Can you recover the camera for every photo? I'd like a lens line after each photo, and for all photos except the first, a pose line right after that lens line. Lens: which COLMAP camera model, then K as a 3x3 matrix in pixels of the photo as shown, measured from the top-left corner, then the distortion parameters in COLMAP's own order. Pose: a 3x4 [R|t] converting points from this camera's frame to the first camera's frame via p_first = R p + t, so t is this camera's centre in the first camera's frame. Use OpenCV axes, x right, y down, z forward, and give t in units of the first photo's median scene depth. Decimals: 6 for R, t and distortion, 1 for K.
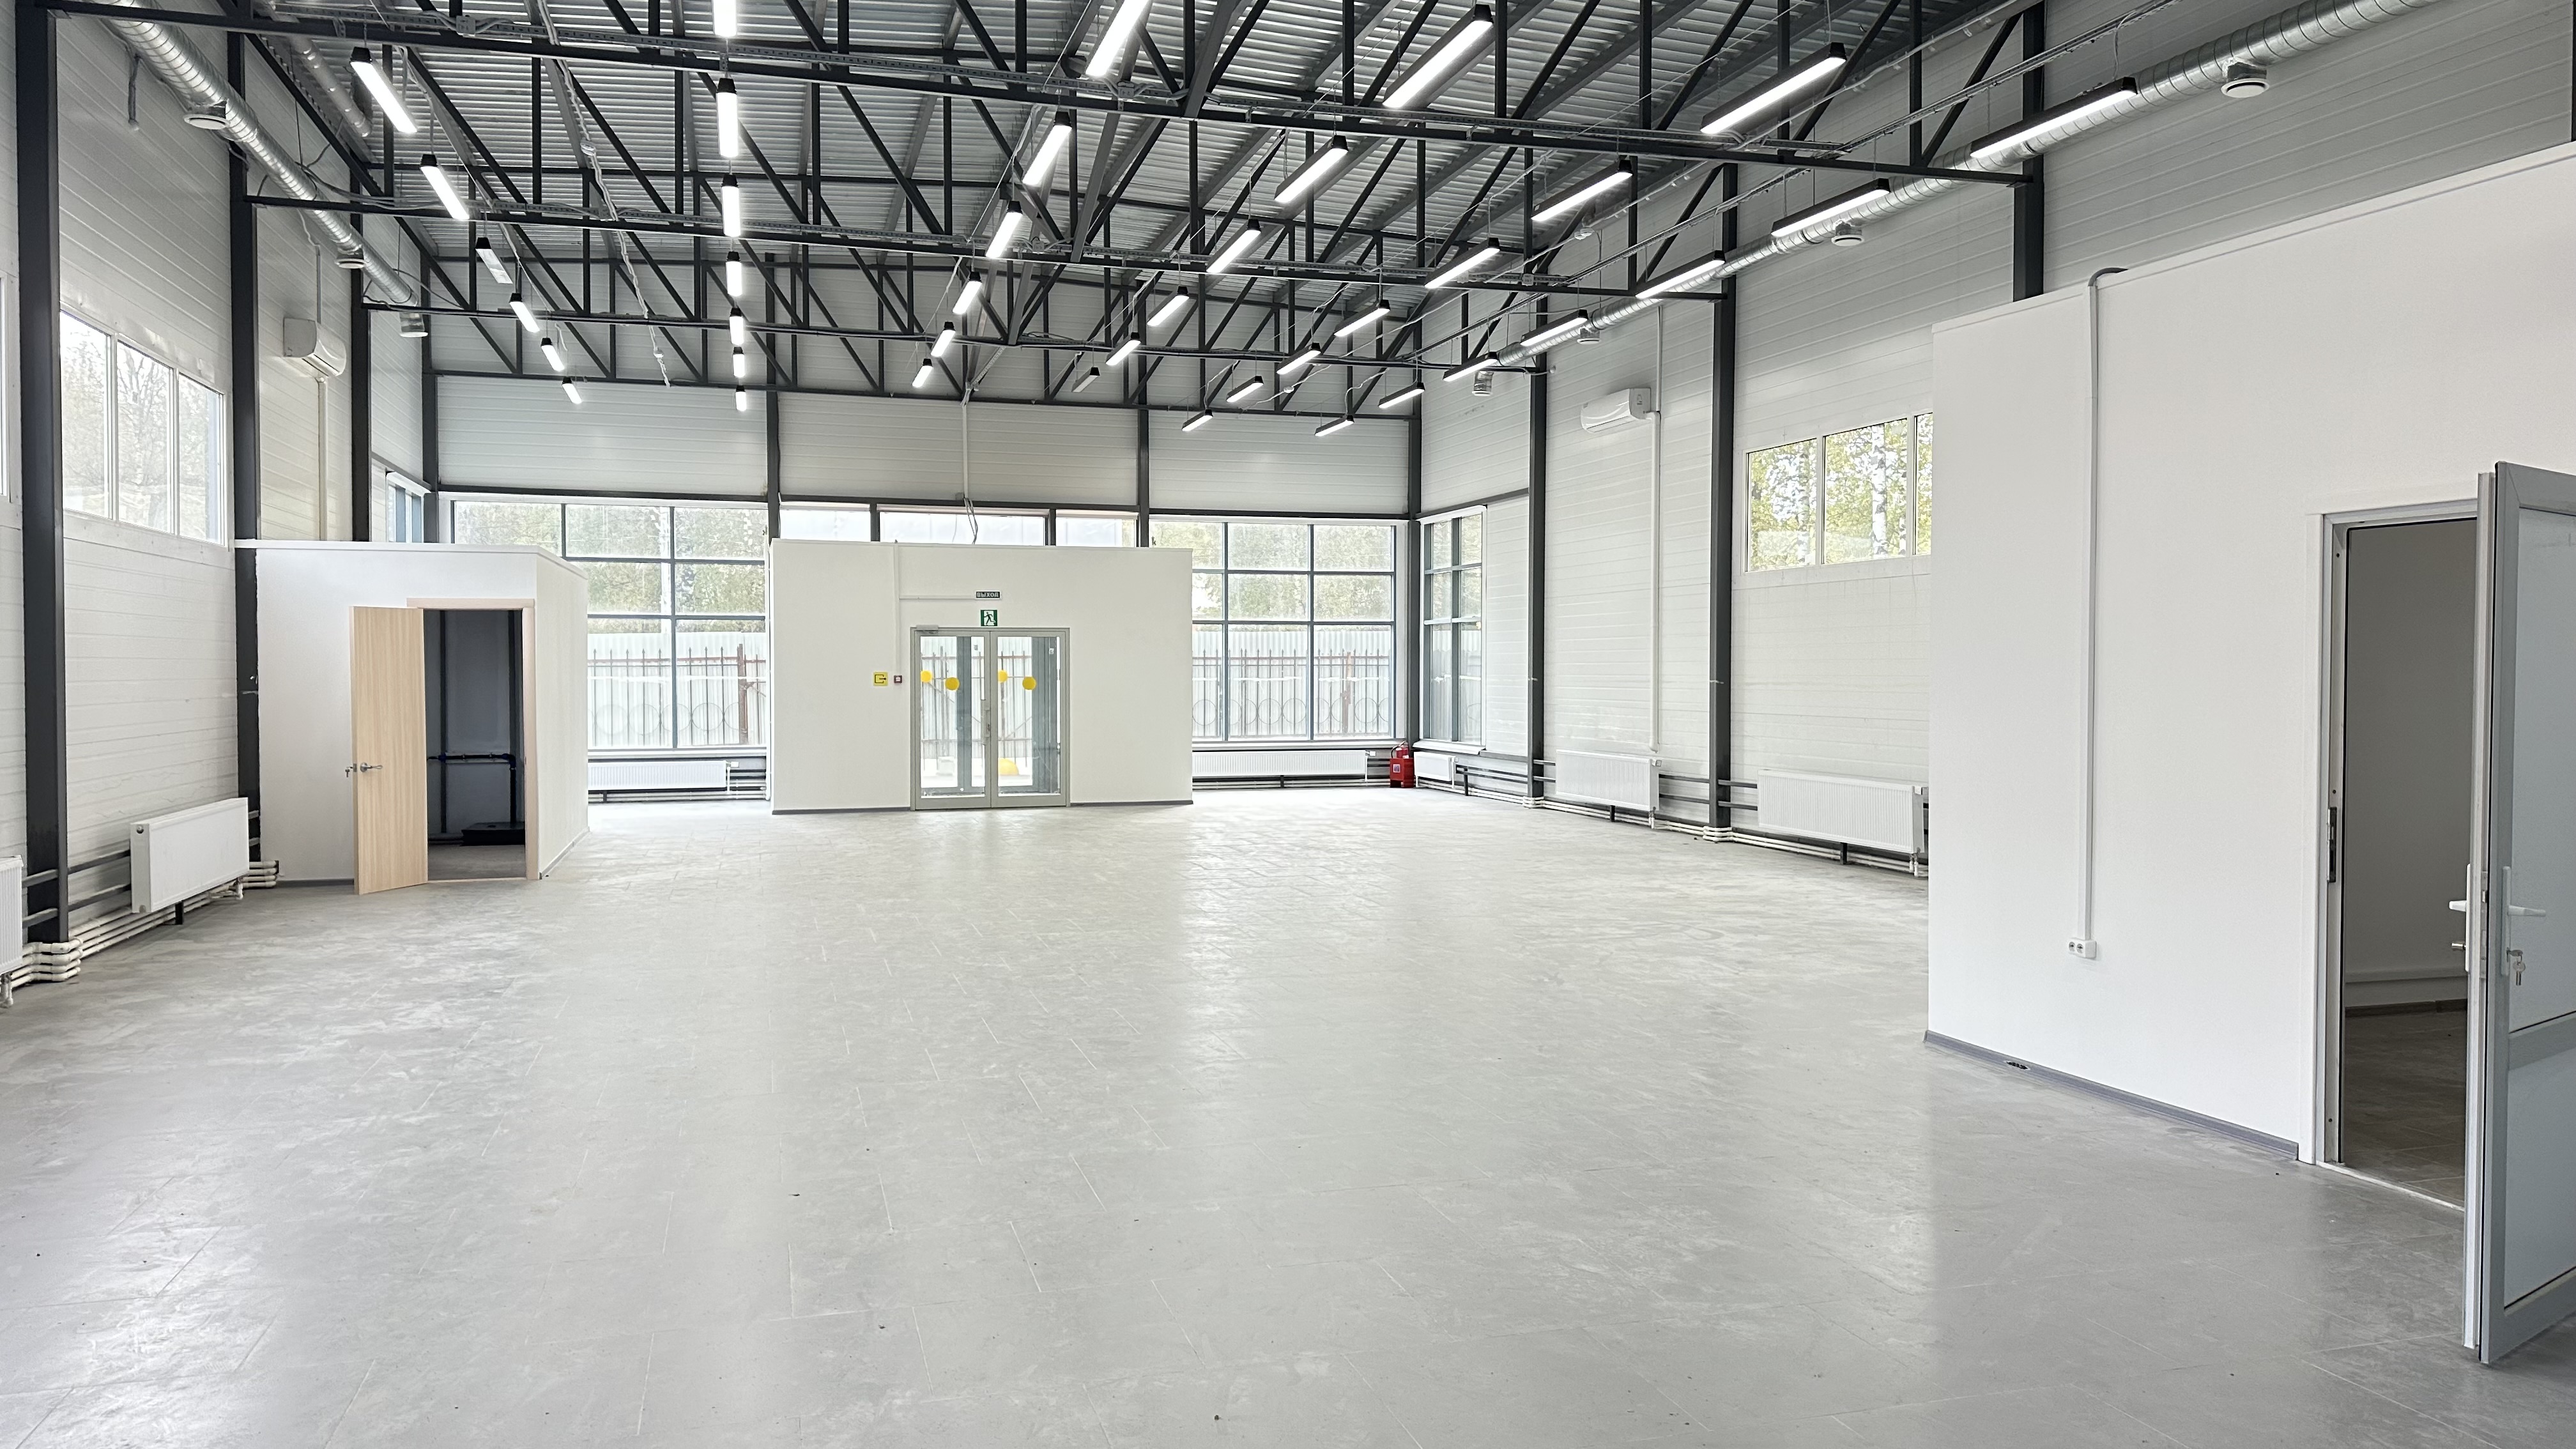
lens RADIAL K [[1794.2, 0, 1285.6], [0, 1794.2, 703.1], [0, 0, 1]] dist [0.063877, -0.064238]
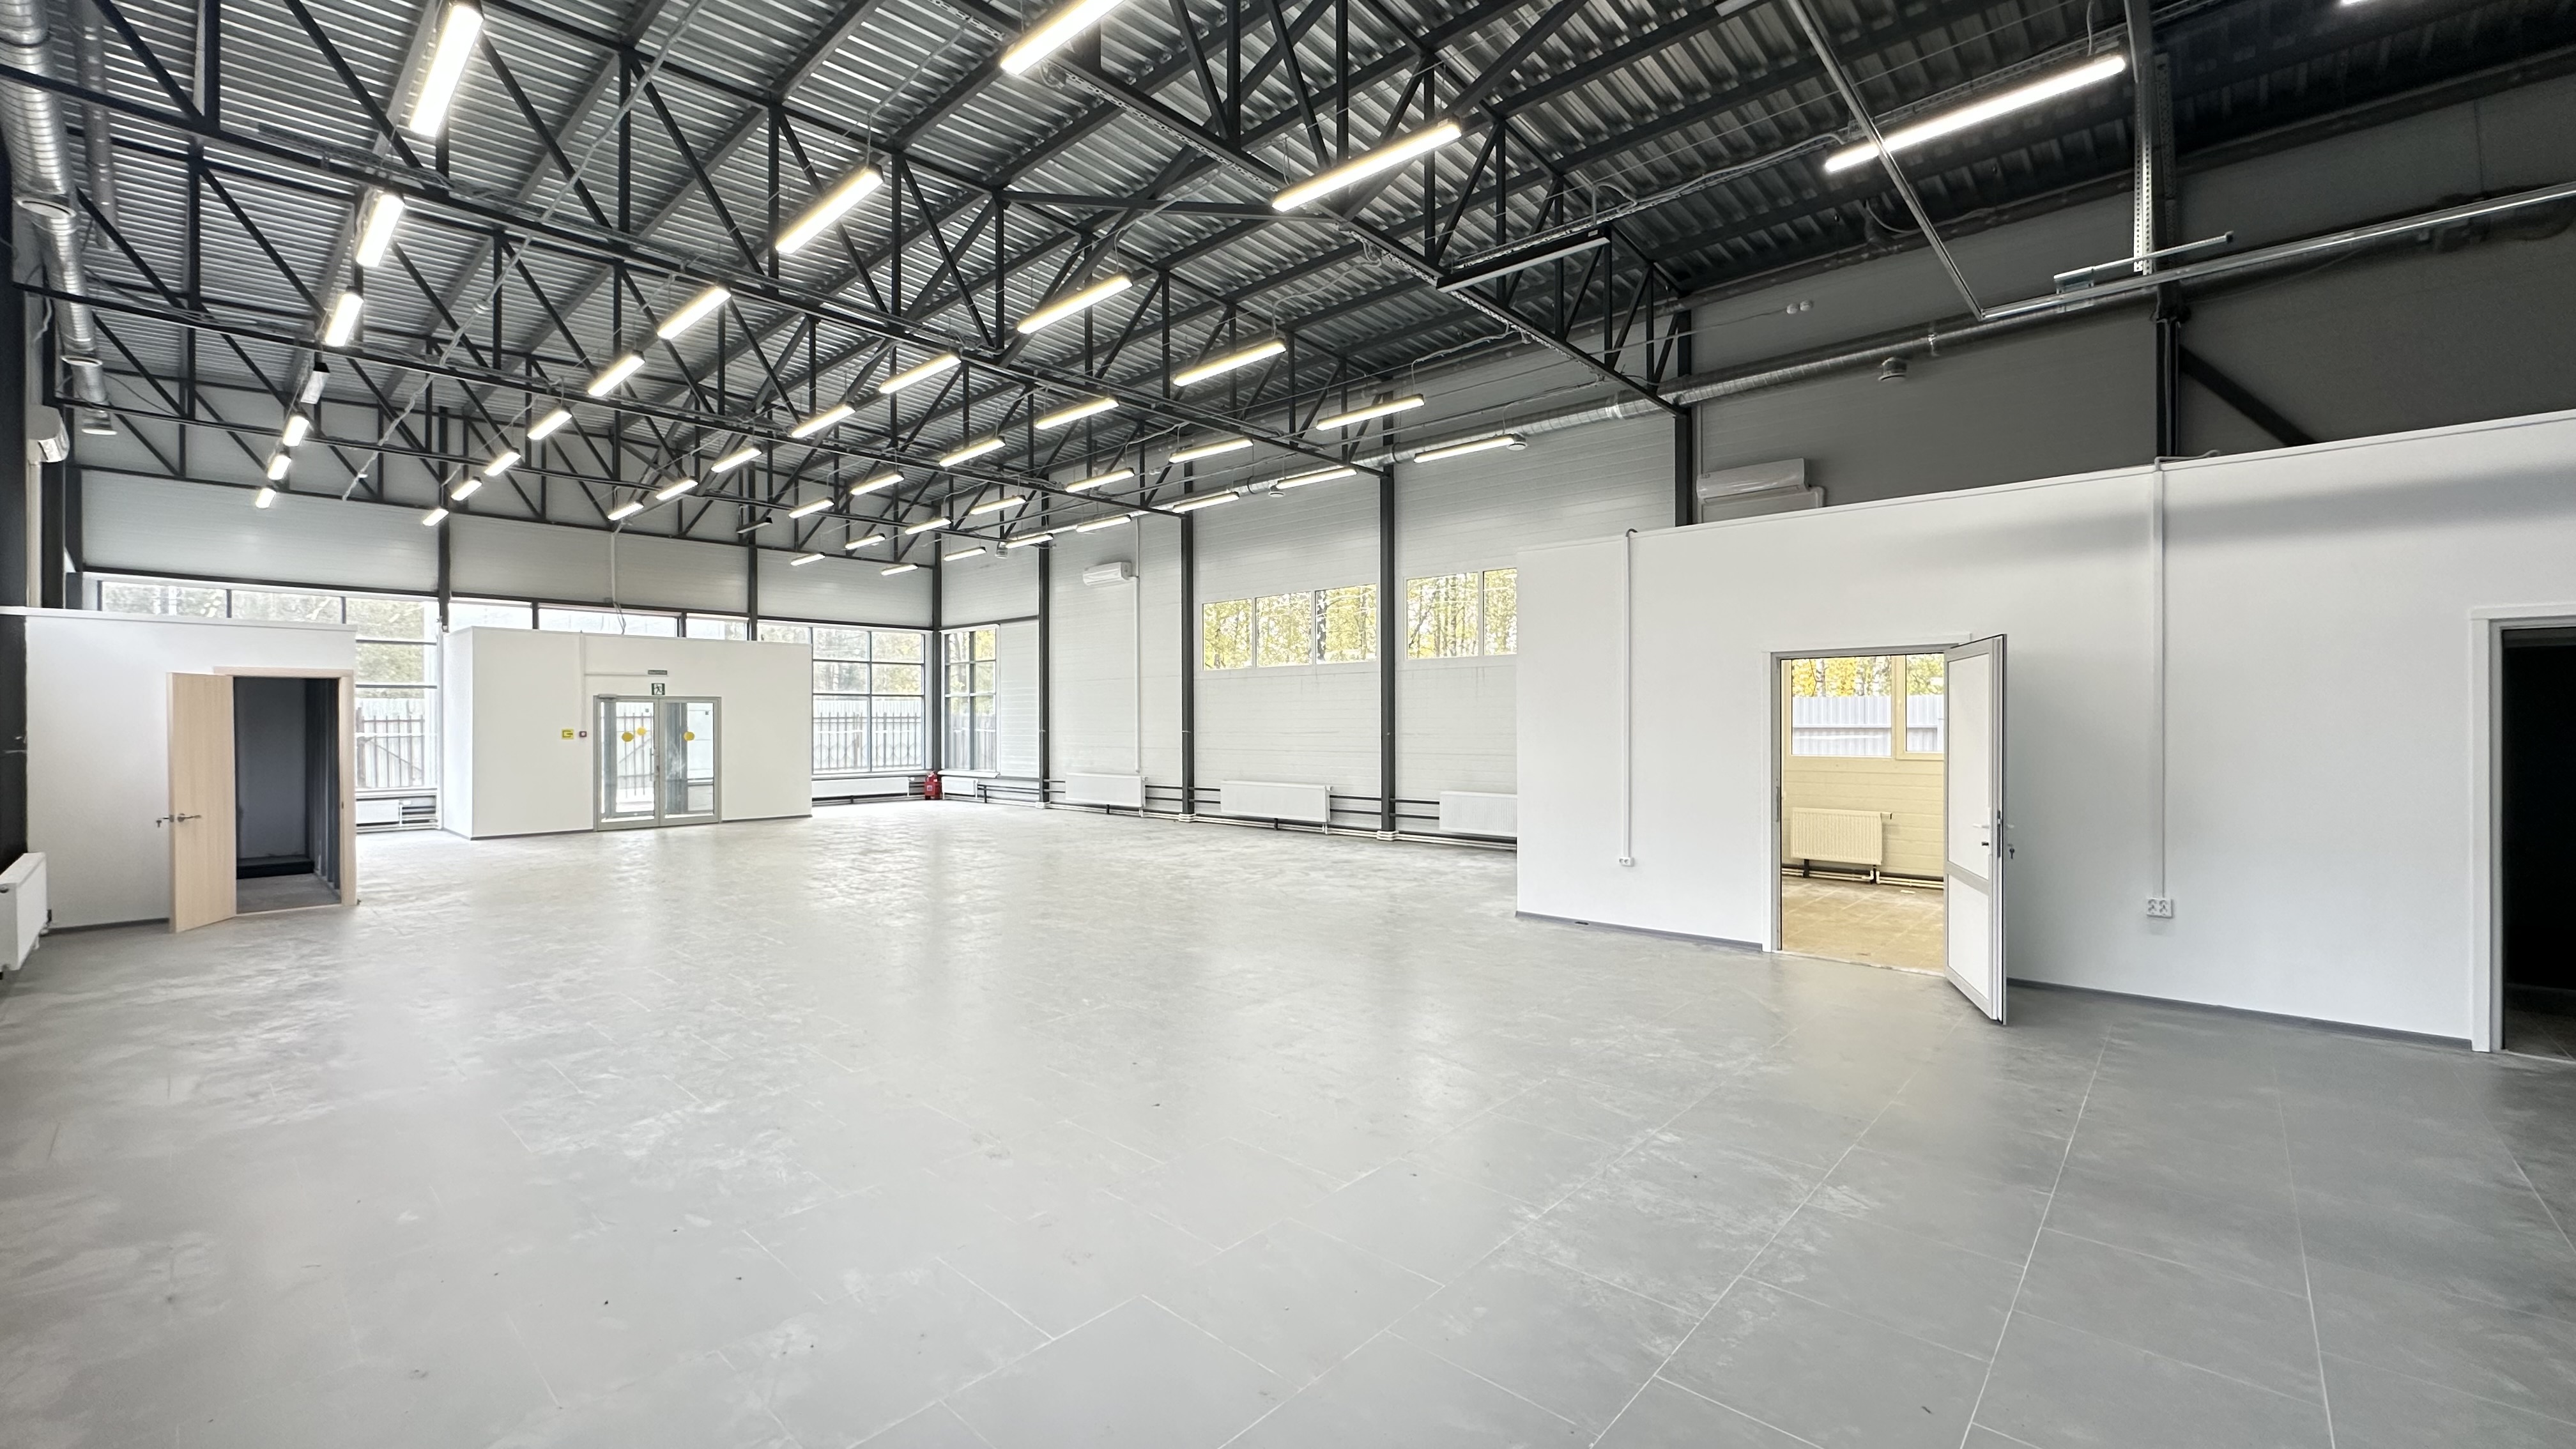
lens RADIAL K [[1025.9, 0, 1292.6], [0, 1025.9, 719.5], [0, 0, 1]] dist [-0.006887, 0.002026]
pose [[0.852726, -0.001351, 0.522357, -0.172511], [0.013513, 0.999719, -0.019474, -0.002094], [-0.522184, 0.023665, 0.852505, 0.078306]]
